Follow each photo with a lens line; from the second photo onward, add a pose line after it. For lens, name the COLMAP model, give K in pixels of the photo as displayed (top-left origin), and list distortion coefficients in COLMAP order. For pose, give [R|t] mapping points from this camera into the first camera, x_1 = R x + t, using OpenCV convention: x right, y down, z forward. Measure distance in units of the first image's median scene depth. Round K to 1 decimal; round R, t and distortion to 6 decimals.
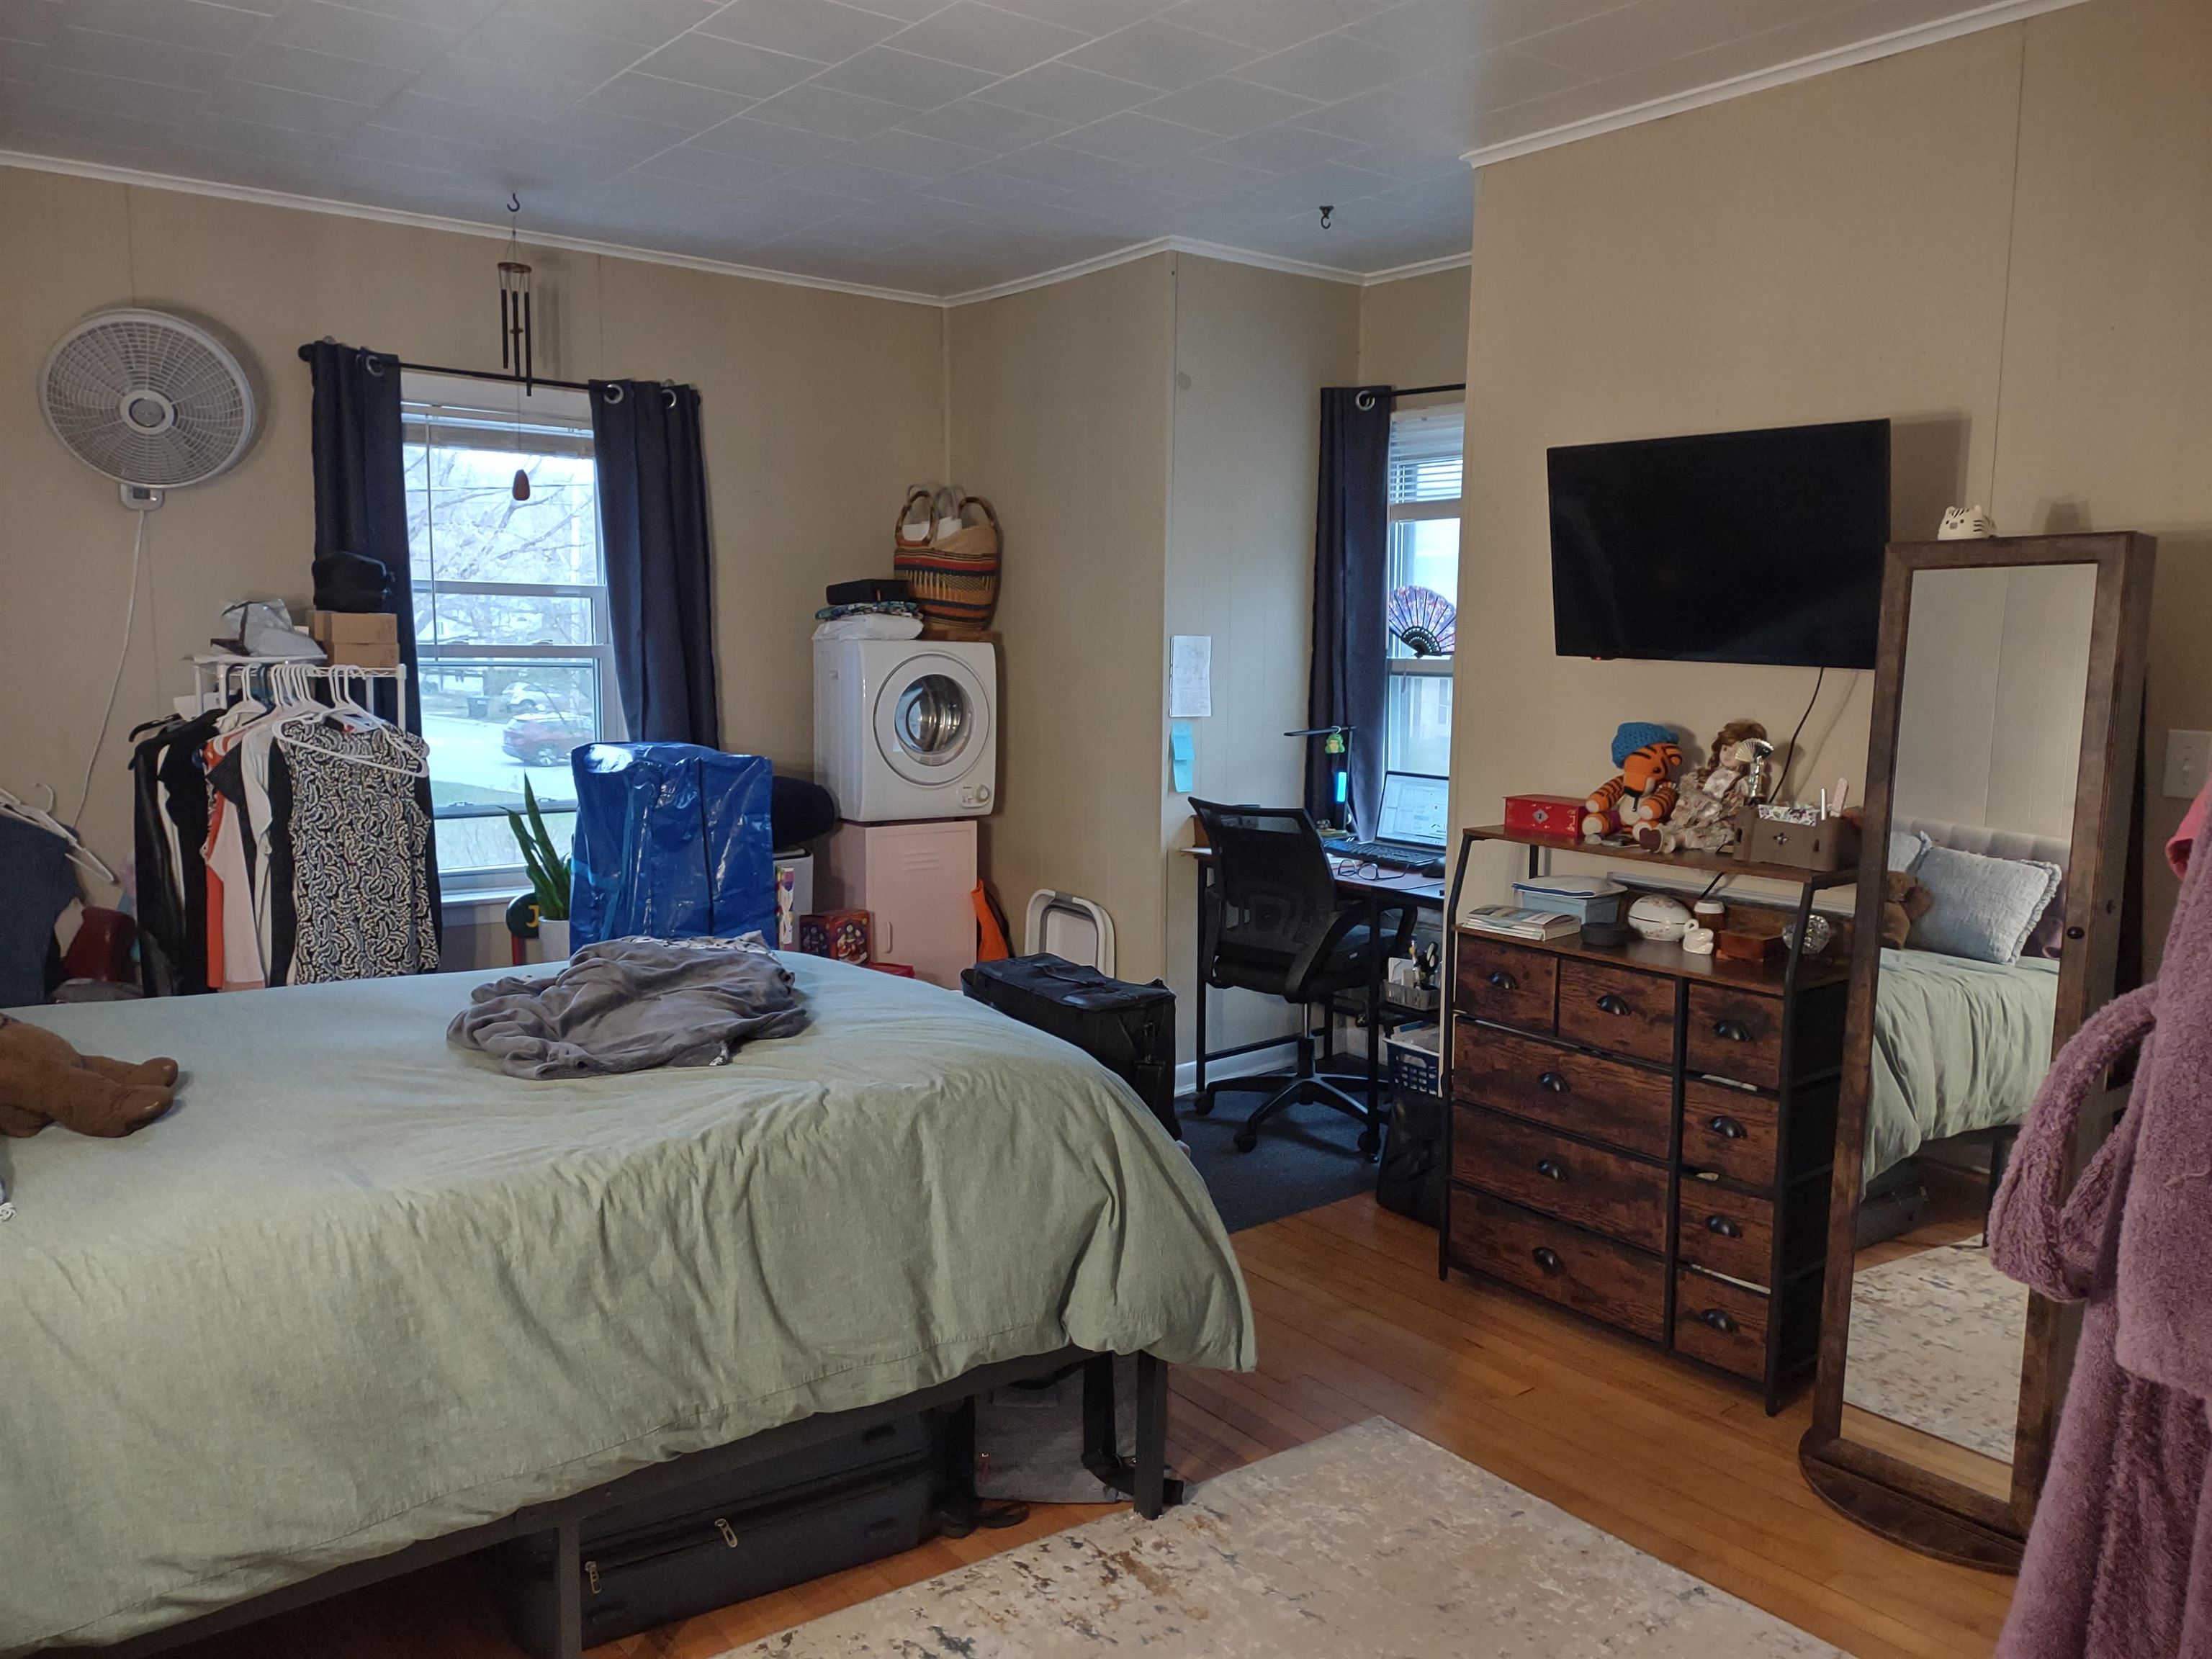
lens RADIAL K [[1671.7, 0, 1144.6], [0, 1671.7, 827.3], [0, 0, 1]] dist [0.049210, -0.064558]
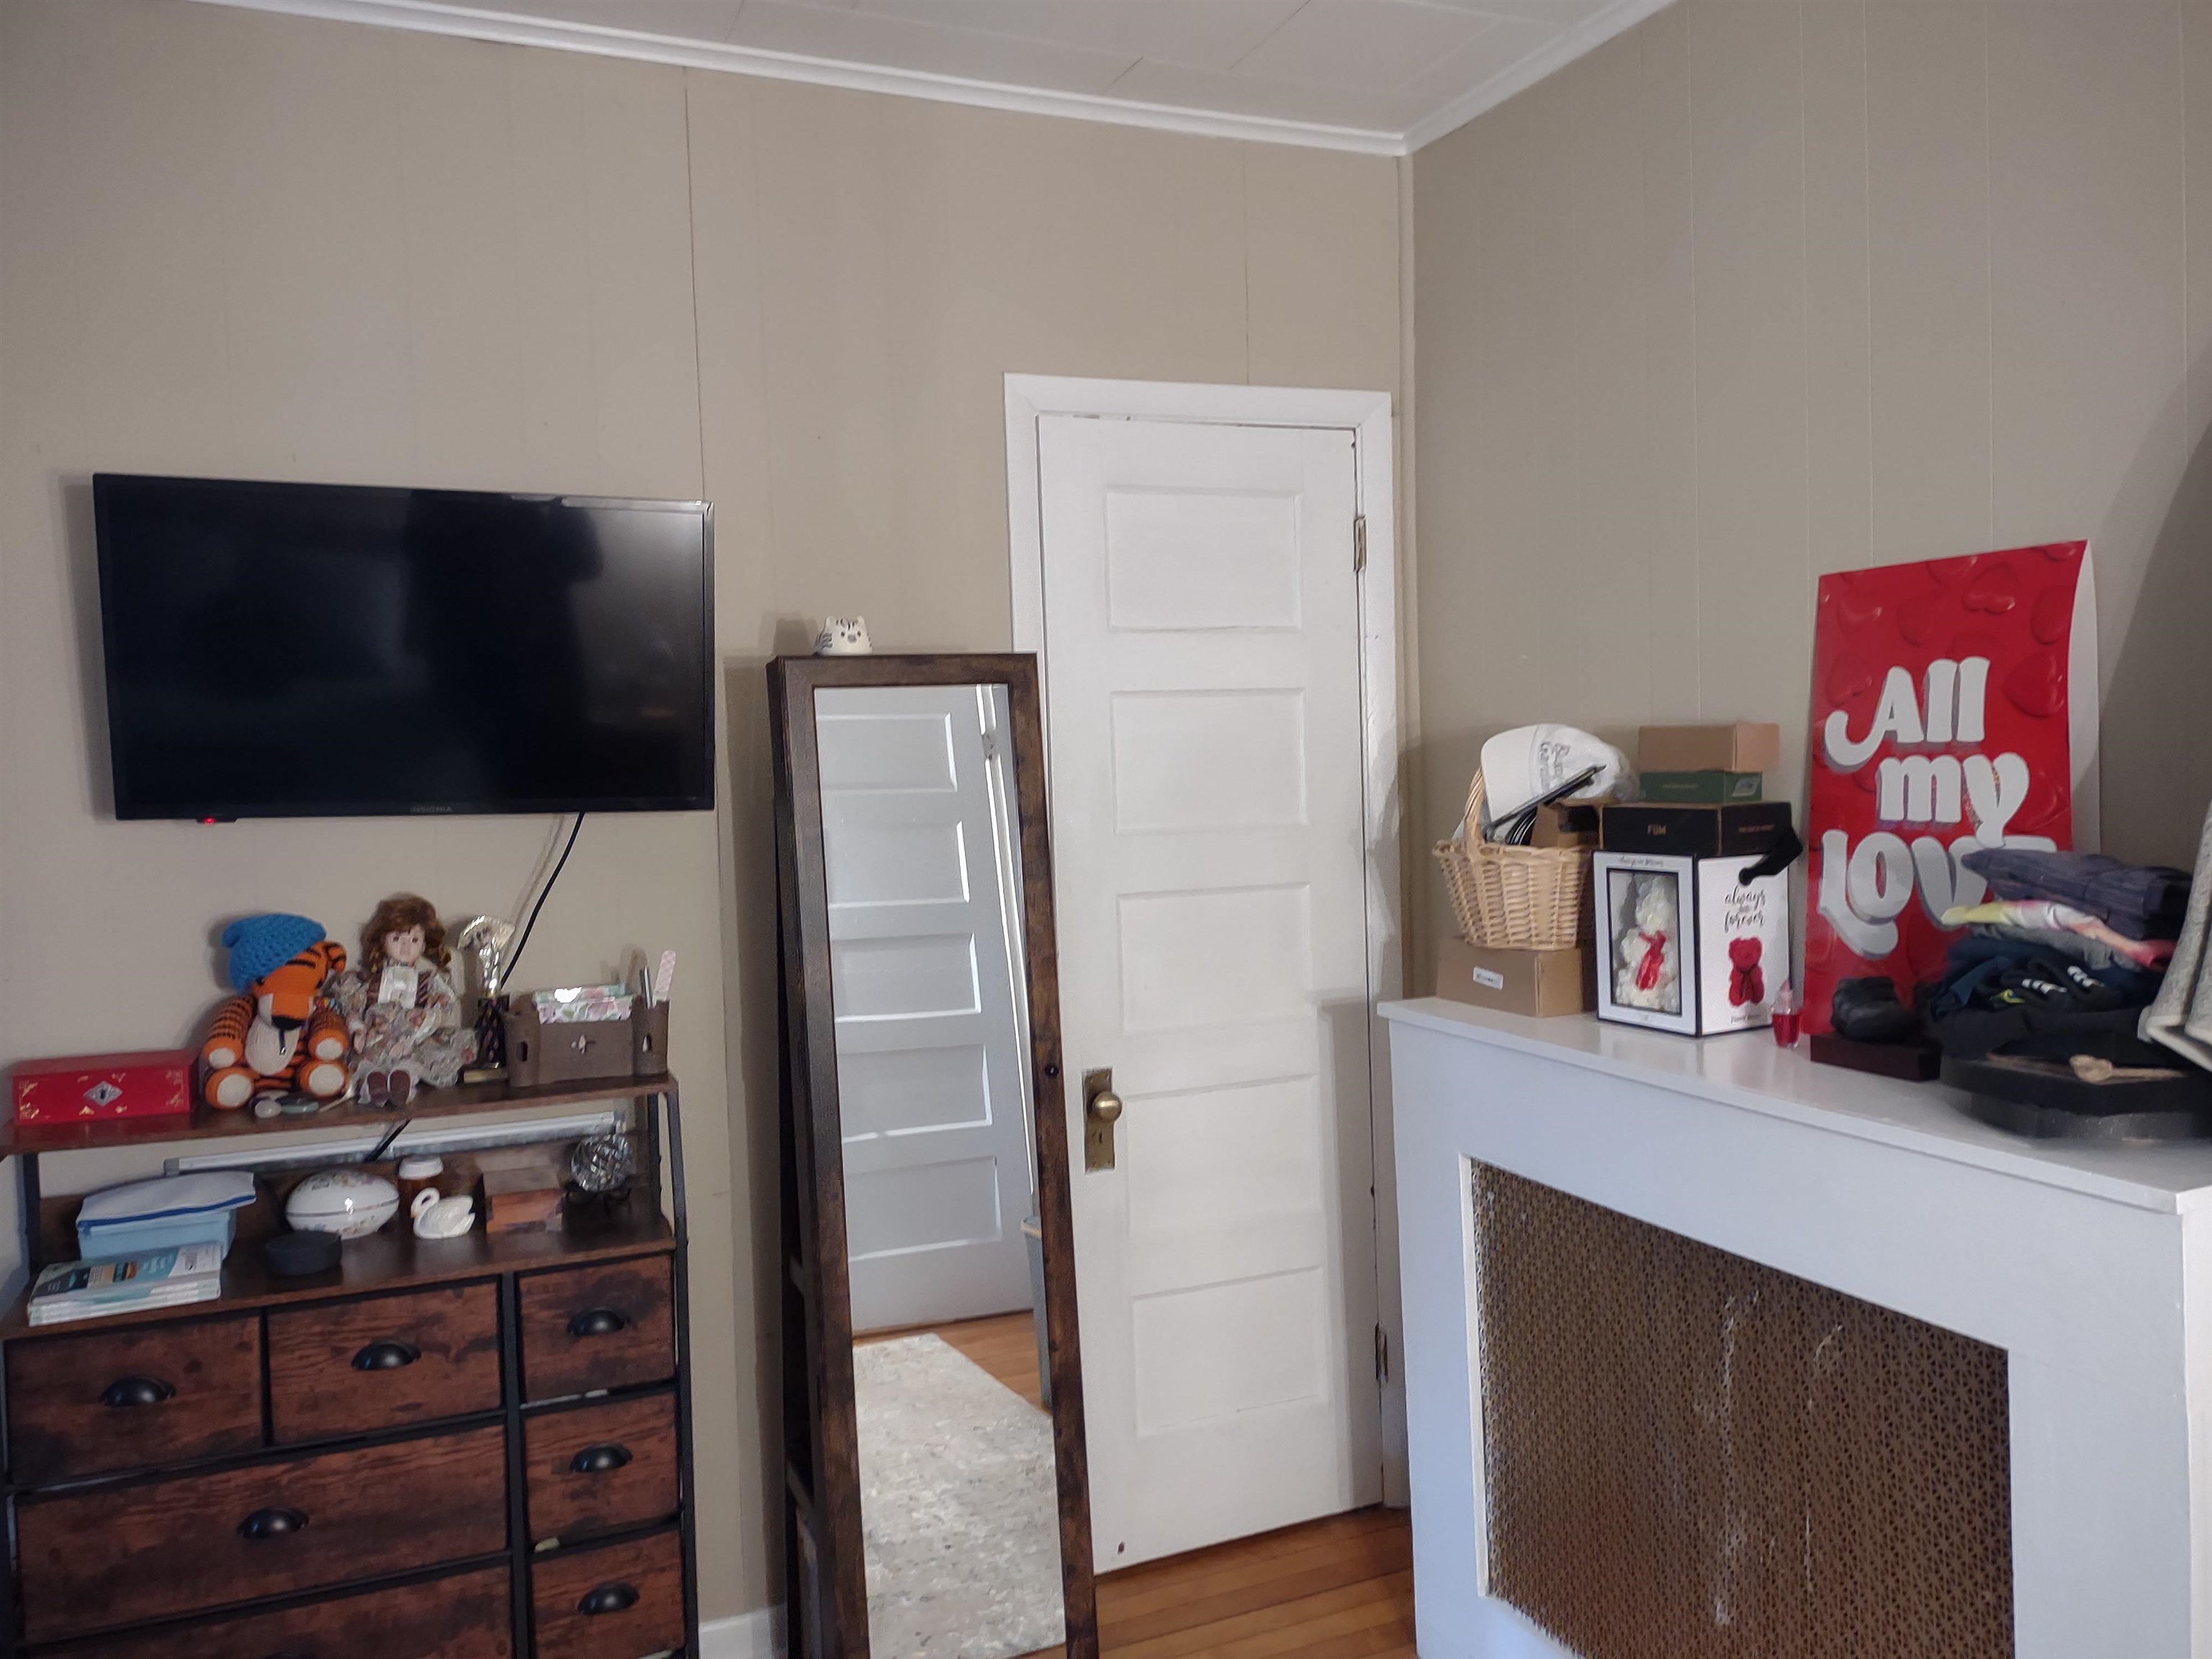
lens RADIAL K [[1671.7, 0, 1144.6], [0, 1671.7, 827.3], [0, 0, 1]] dist [0.049210, -0.064558]
pose [[0.245482, -0.058524, 0.967633, -0.256463], [0.137386, 0.990201, 0.025035, -0.068739], [-0.959617, 0.126794, 0.251117, 0.532820]]
